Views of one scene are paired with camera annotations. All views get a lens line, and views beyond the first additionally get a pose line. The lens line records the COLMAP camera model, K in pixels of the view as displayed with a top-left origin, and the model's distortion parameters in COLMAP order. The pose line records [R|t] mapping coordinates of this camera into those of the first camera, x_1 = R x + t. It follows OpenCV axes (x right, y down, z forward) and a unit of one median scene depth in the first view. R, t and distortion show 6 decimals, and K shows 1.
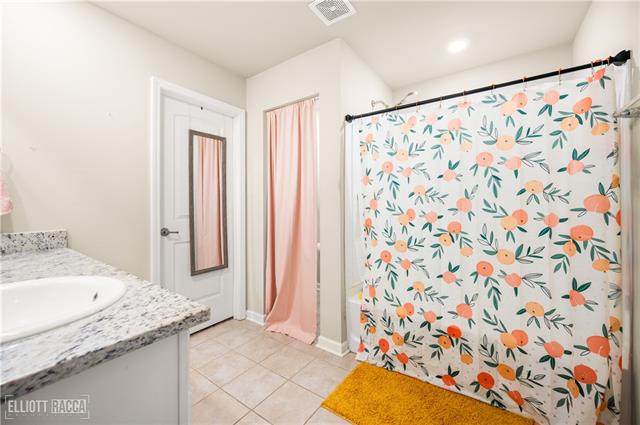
lens RADIAL K [[254.0, 0, 320.1], [0, 254.0, 208.1], [0, 0, 1]] dist [0.000613, -0.000171]
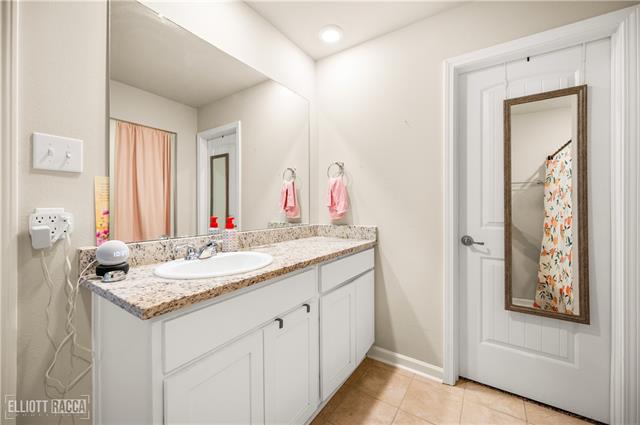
lens RADIAL K [[254.0, 0, 320.1], [0, 254.0, 205.9], [0, 0, 1]] dist [0.000613, -0.000171]
pose [[0.028147, 0.005049, -0.999591, 0.181958], [-0.013188, 0.999902, 0.004680, -0.013524], [0.999517, 0.013051, 0.028211, 0.480503]]
